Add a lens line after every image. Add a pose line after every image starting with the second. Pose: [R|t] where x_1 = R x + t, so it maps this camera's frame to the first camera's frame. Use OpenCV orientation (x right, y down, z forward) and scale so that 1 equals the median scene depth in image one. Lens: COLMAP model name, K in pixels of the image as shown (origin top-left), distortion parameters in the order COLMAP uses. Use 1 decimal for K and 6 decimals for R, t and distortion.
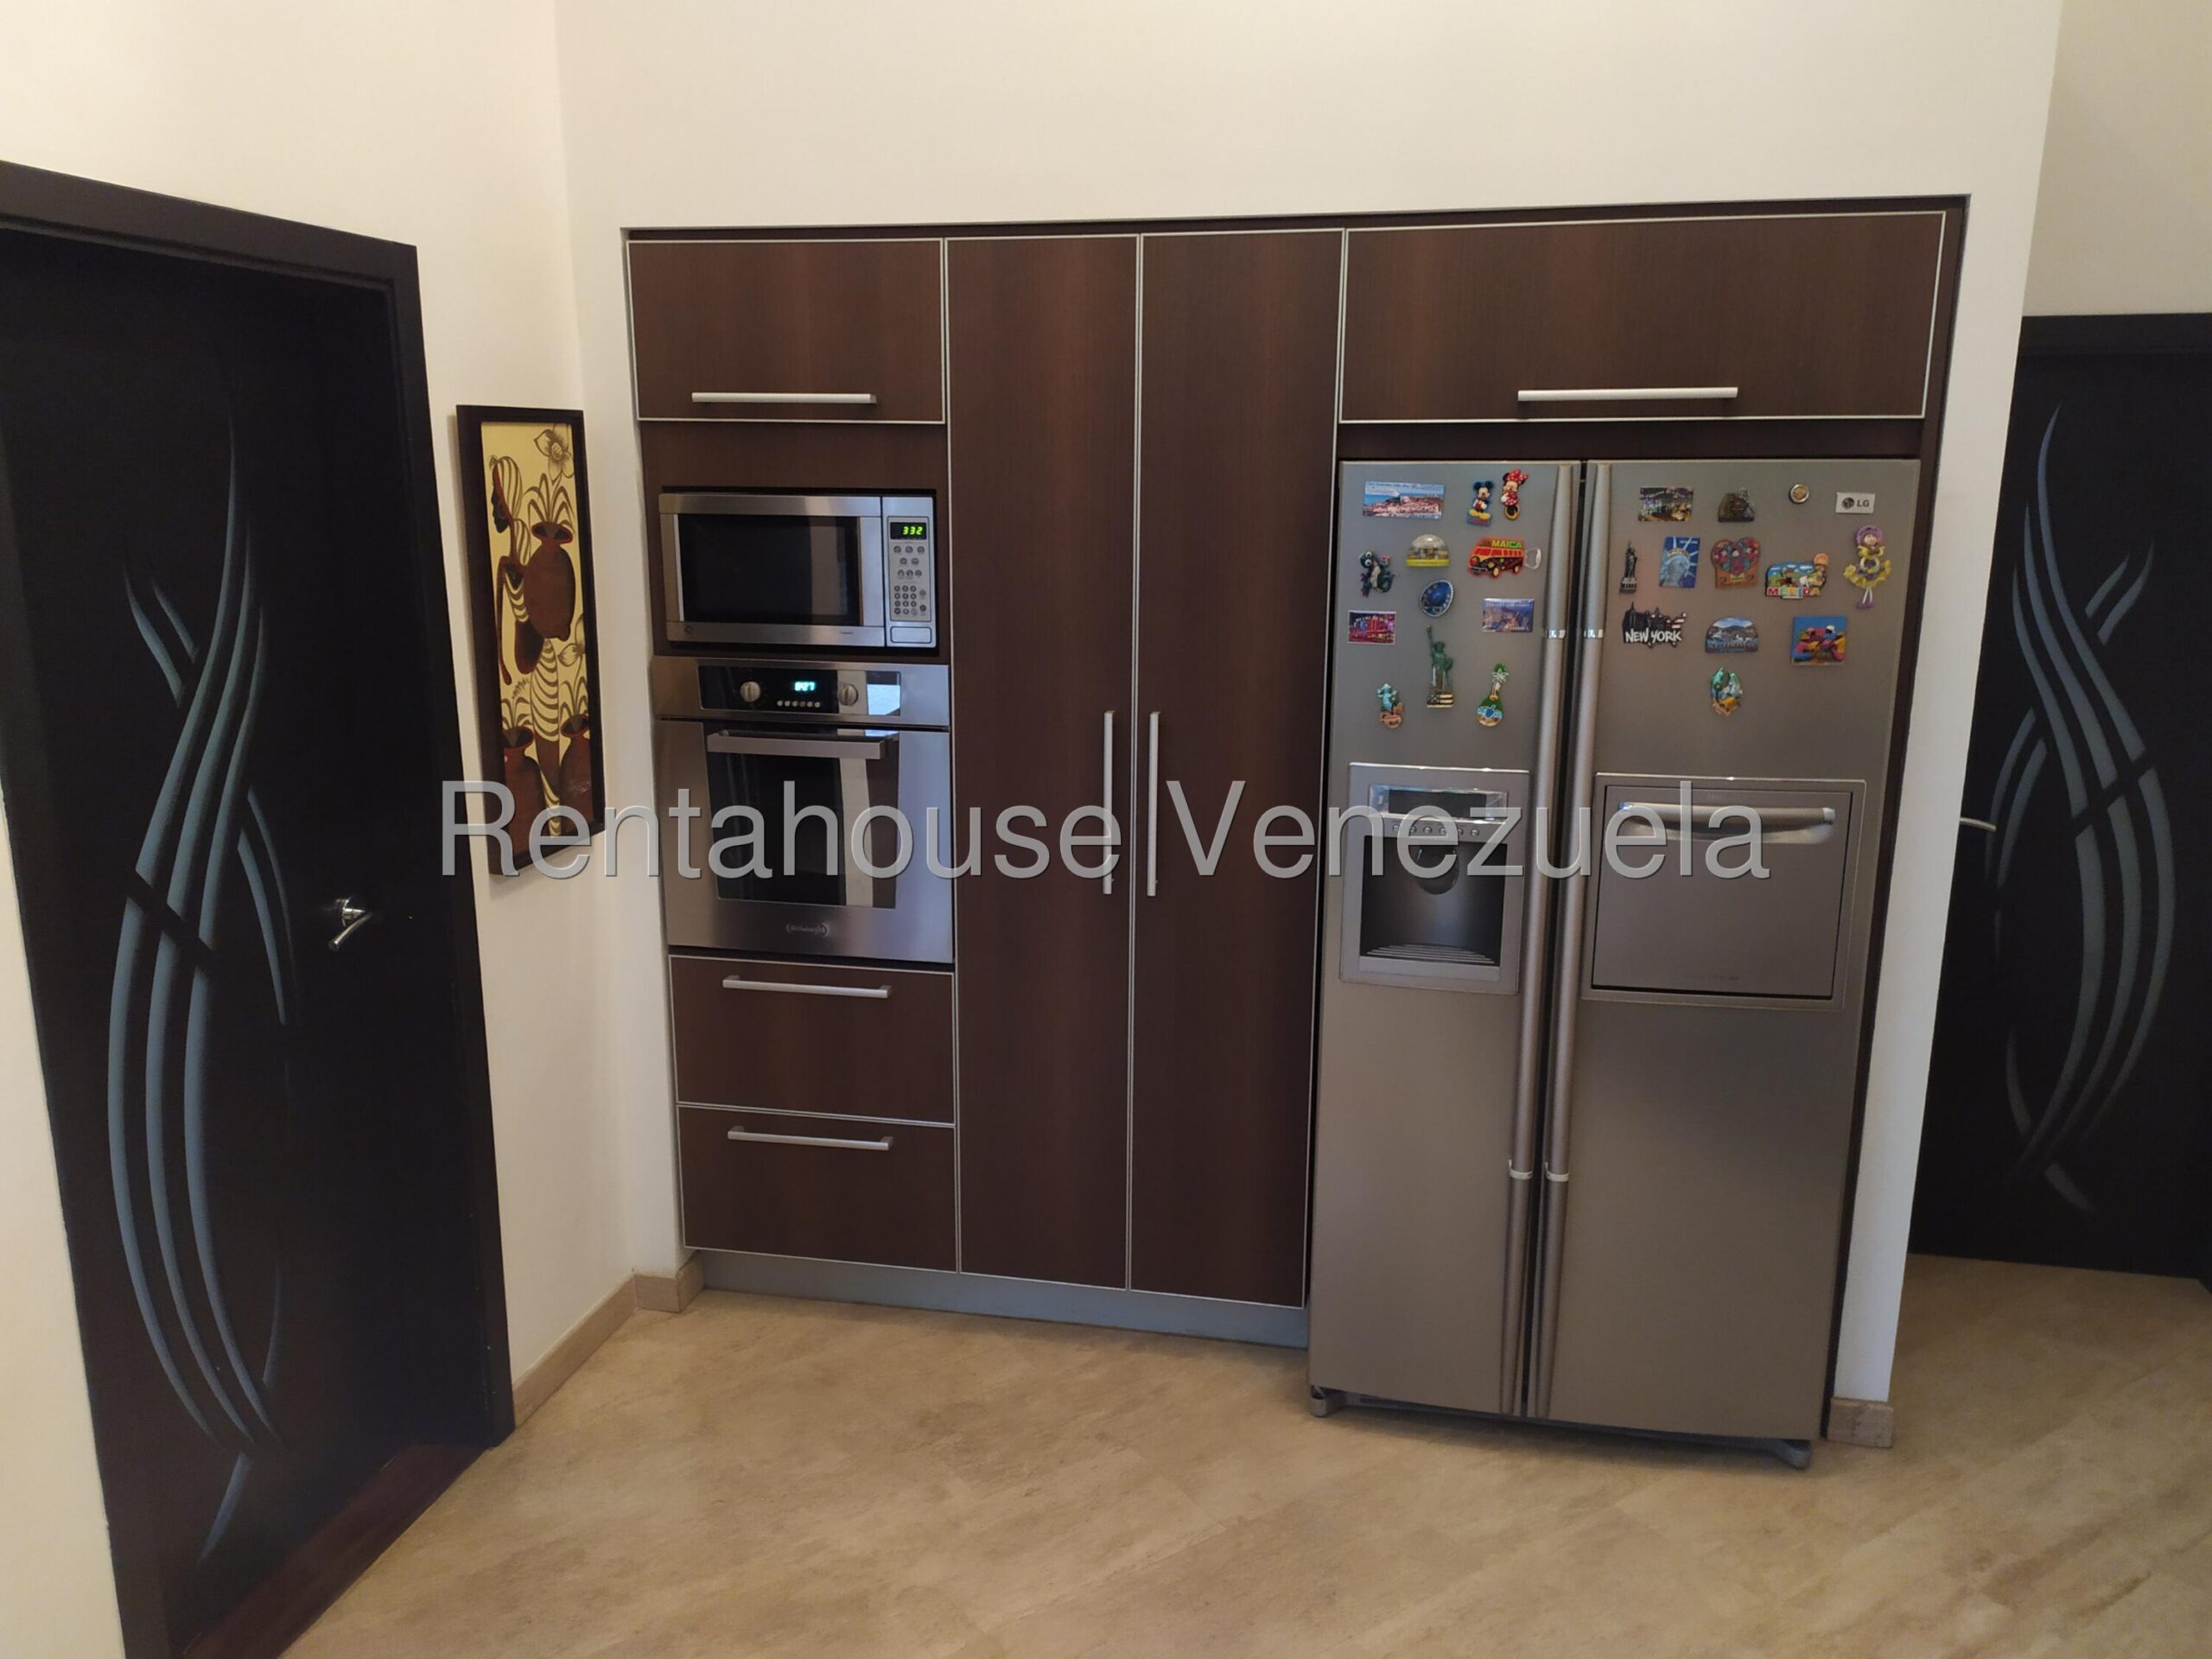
lens RADIAL K [[1646.1, 0, 1113.8], [0, 1646.1, 837.4], [0, 0, 1]] dist [0.069316, -0.072962]
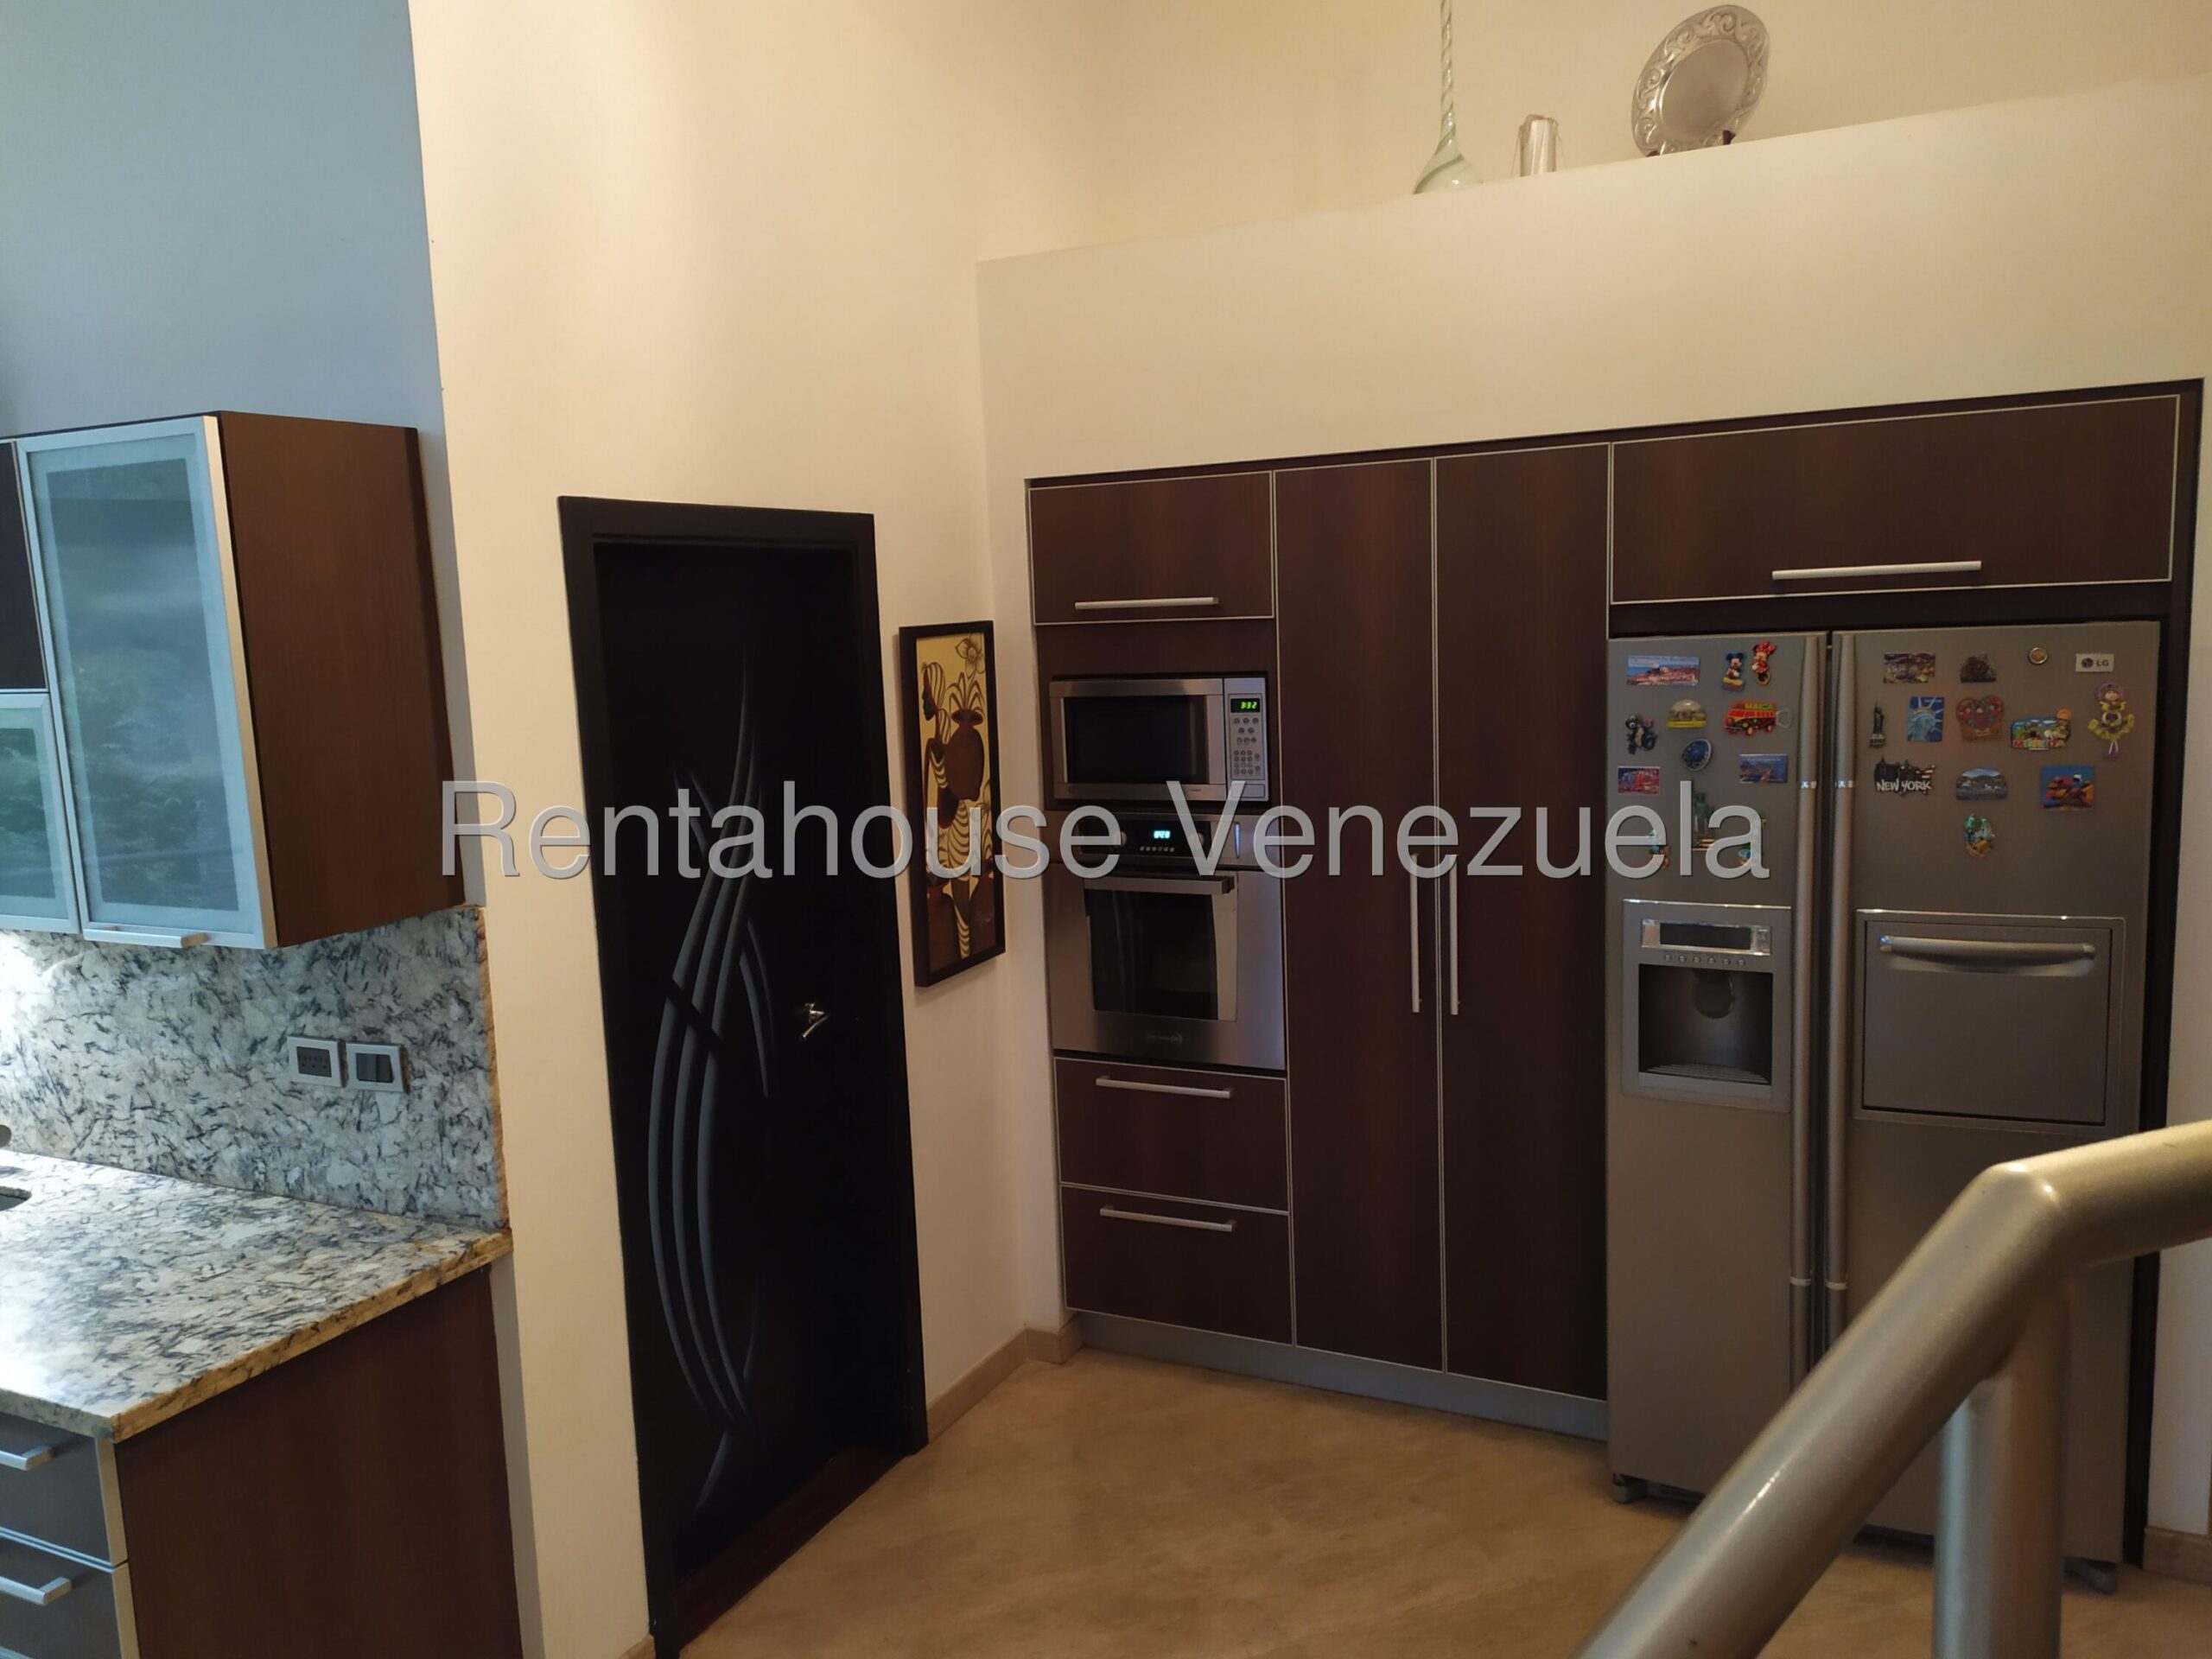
lens RADIAL K [[1646.1, 0, 1101.4], [0, 1646.1, 826.9], [0, 0, 1]] dist [0.069316, -0.072962]
pose [[0.965455, -0.010453, -0.260362, 0.091059], [-0.011315, 0.996571, -0.081967, 0.002543], [0.260326, 0.082081, 0.962026, -0.186321]]
